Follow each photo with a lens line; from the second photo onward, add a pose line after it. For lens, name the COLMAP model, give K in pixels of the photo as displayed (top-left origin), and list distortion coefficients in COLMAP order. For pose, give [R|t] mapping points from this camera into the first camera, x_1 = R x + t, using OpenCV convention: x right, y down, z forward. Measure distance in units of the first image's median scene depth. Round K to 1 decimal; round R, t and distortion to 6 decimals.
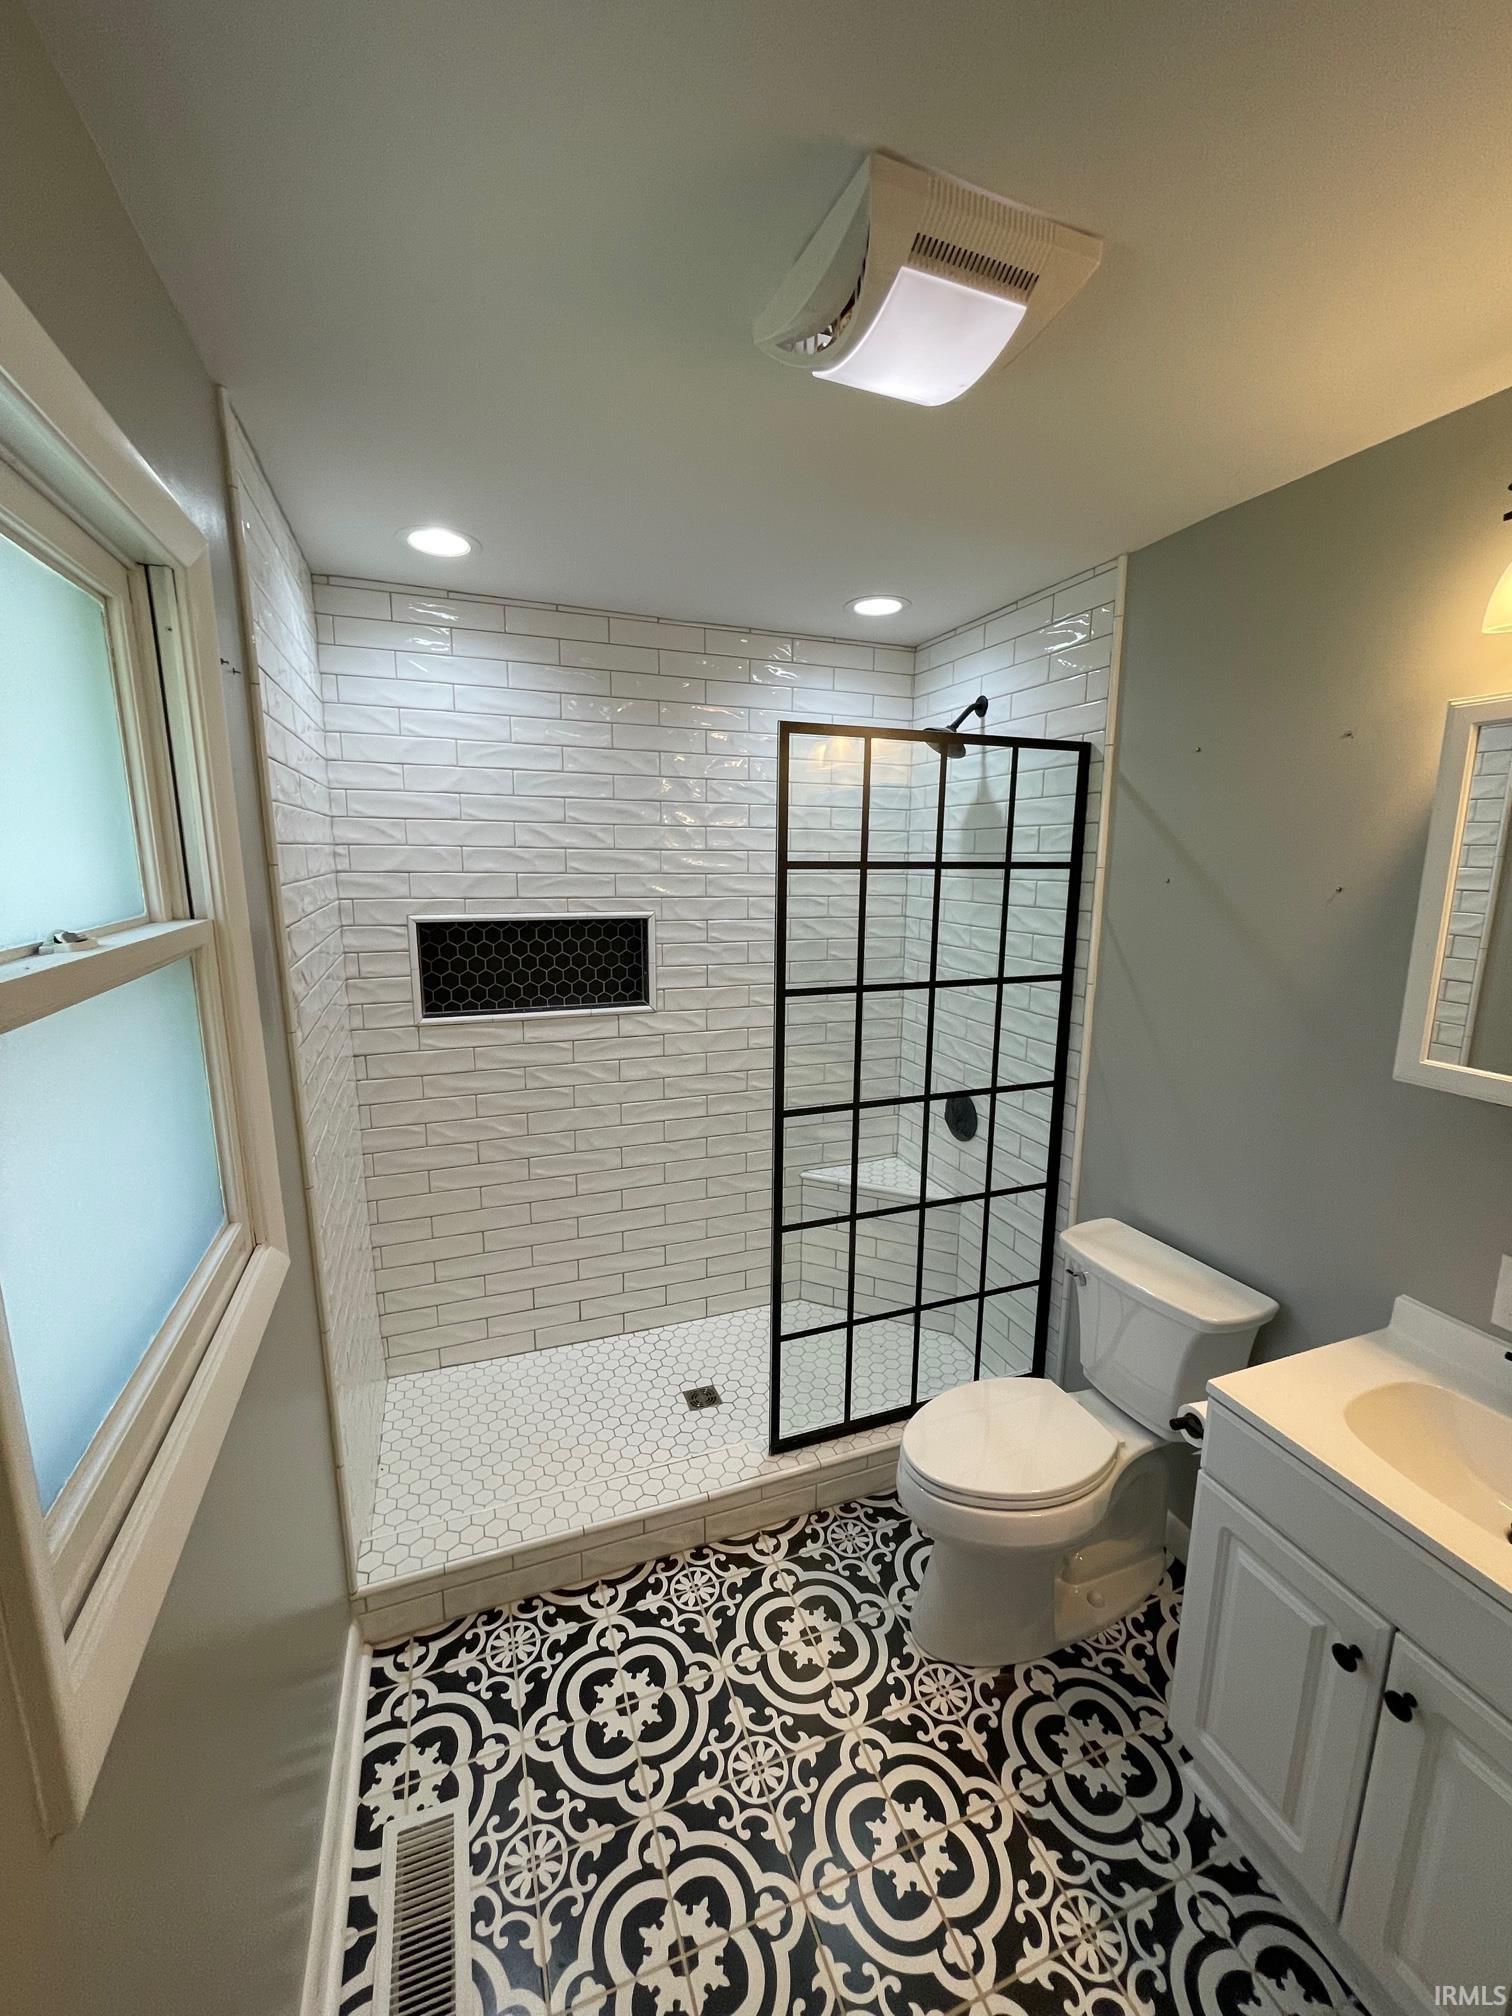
lens RADIAL K [[819.4, 0, 760.7], [0, 819.4, 1011.0], [0, 0, 1]] dist [-0.007948, 0.001788]
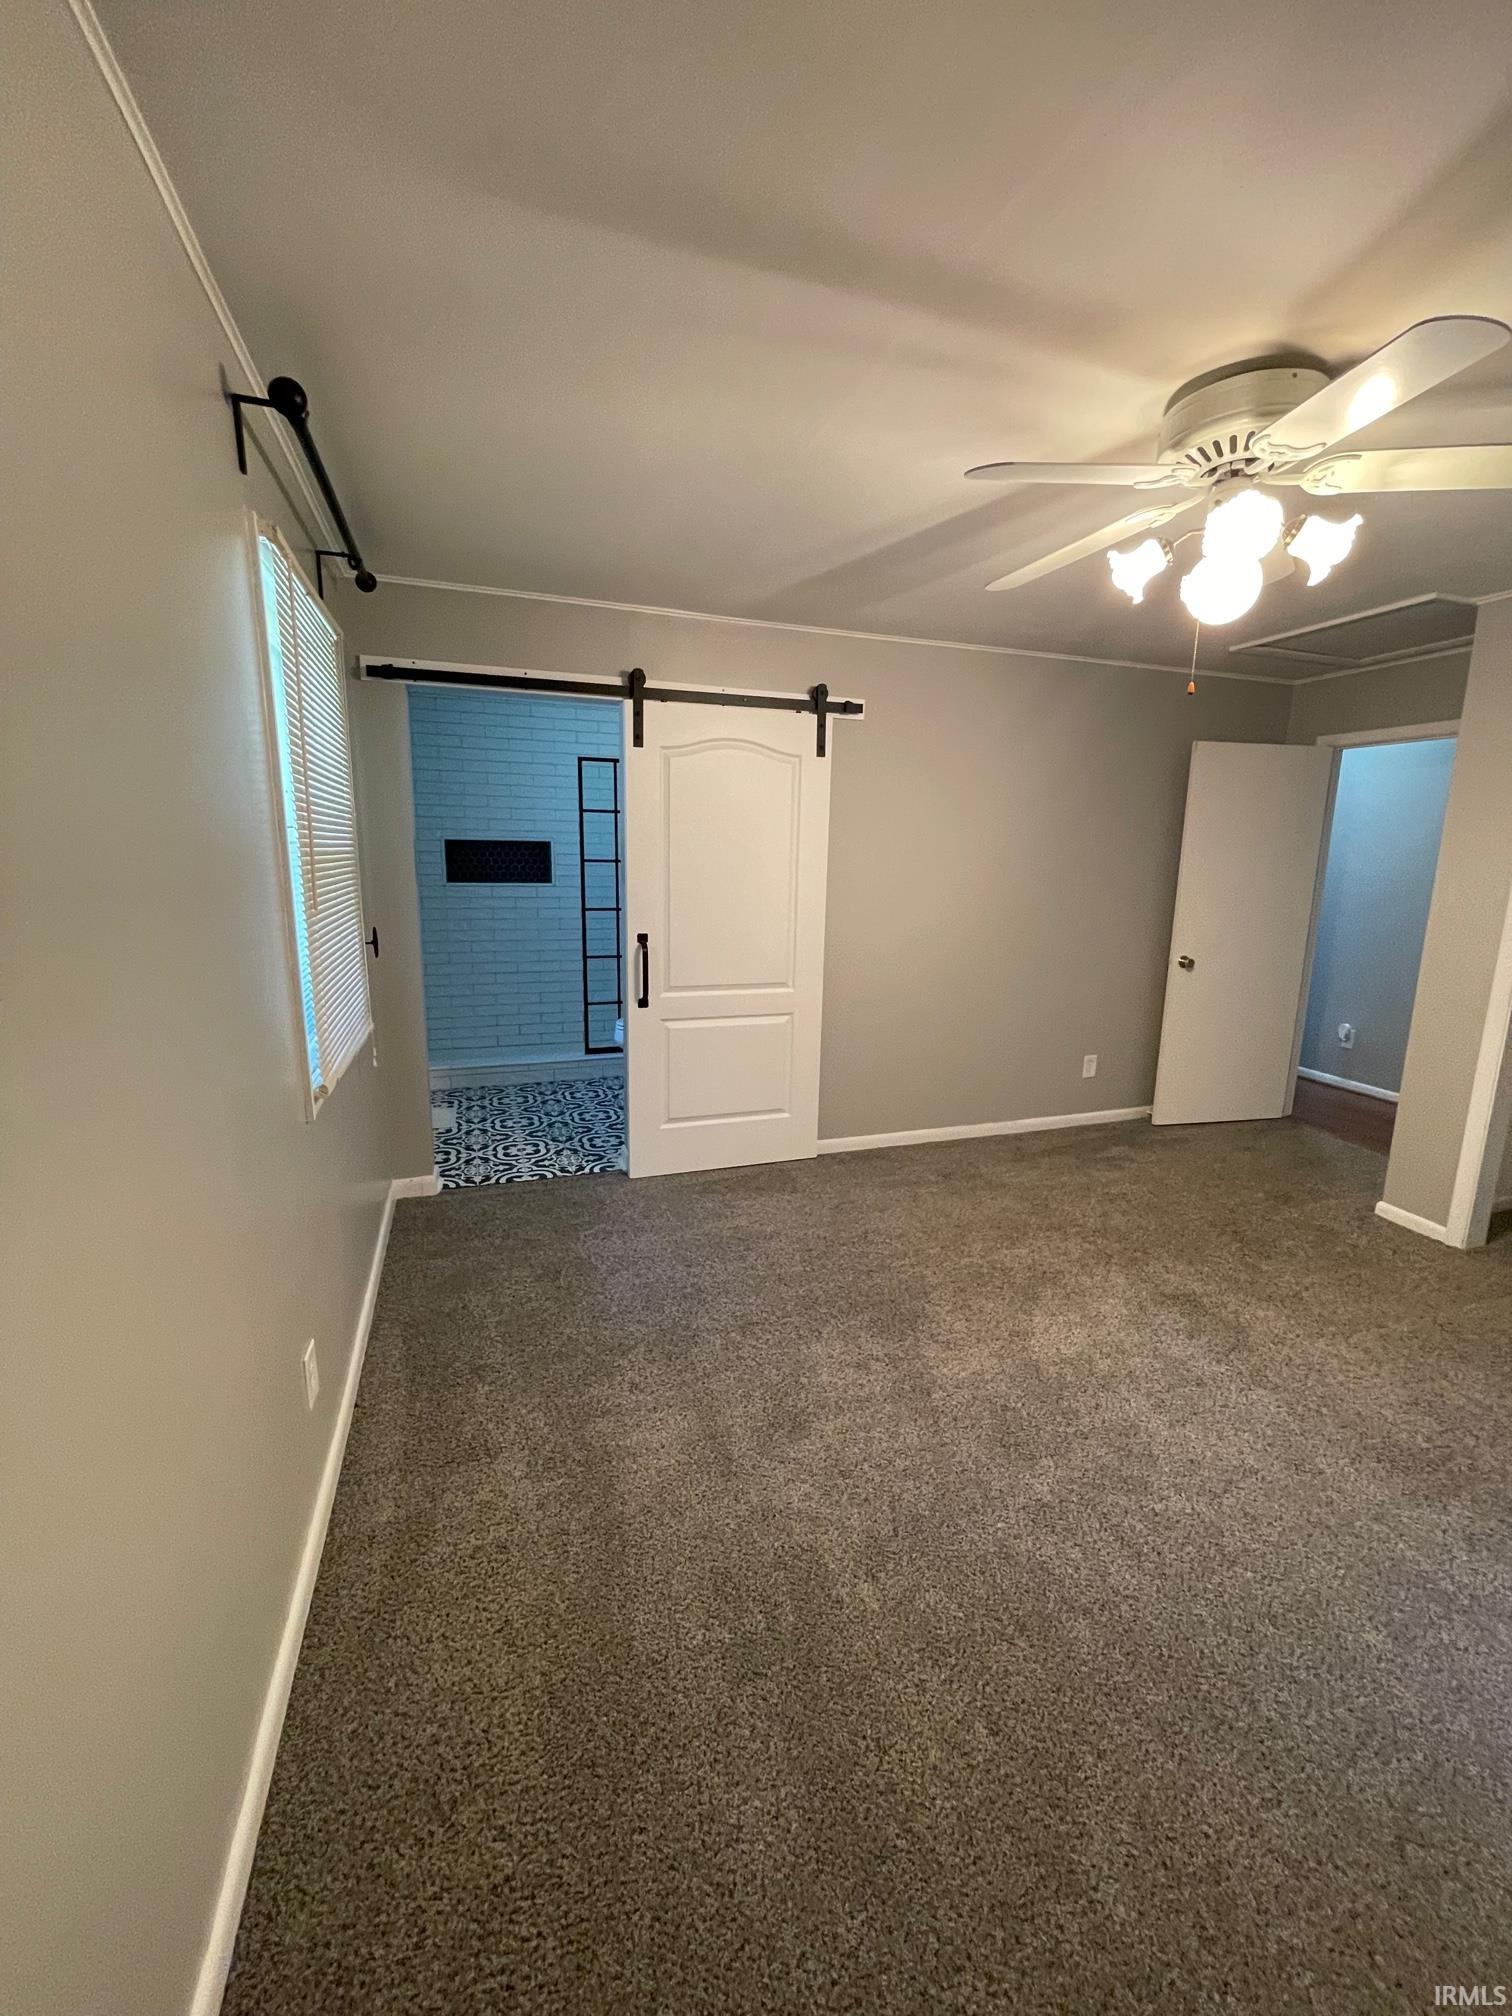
lens RADIAL K [[819.4, 0, 766.3], [0, 819.4, 1013.4], [0, 0, 1]] dist [-0.007948, 0.001788]
pose [[0.999605, 0.014069, -0.024338, 0.546832], [-0.014021, 0.999899, 0.002148, 0.364069], [0.024366, -0.001806, 0.999701, -1.279065]]
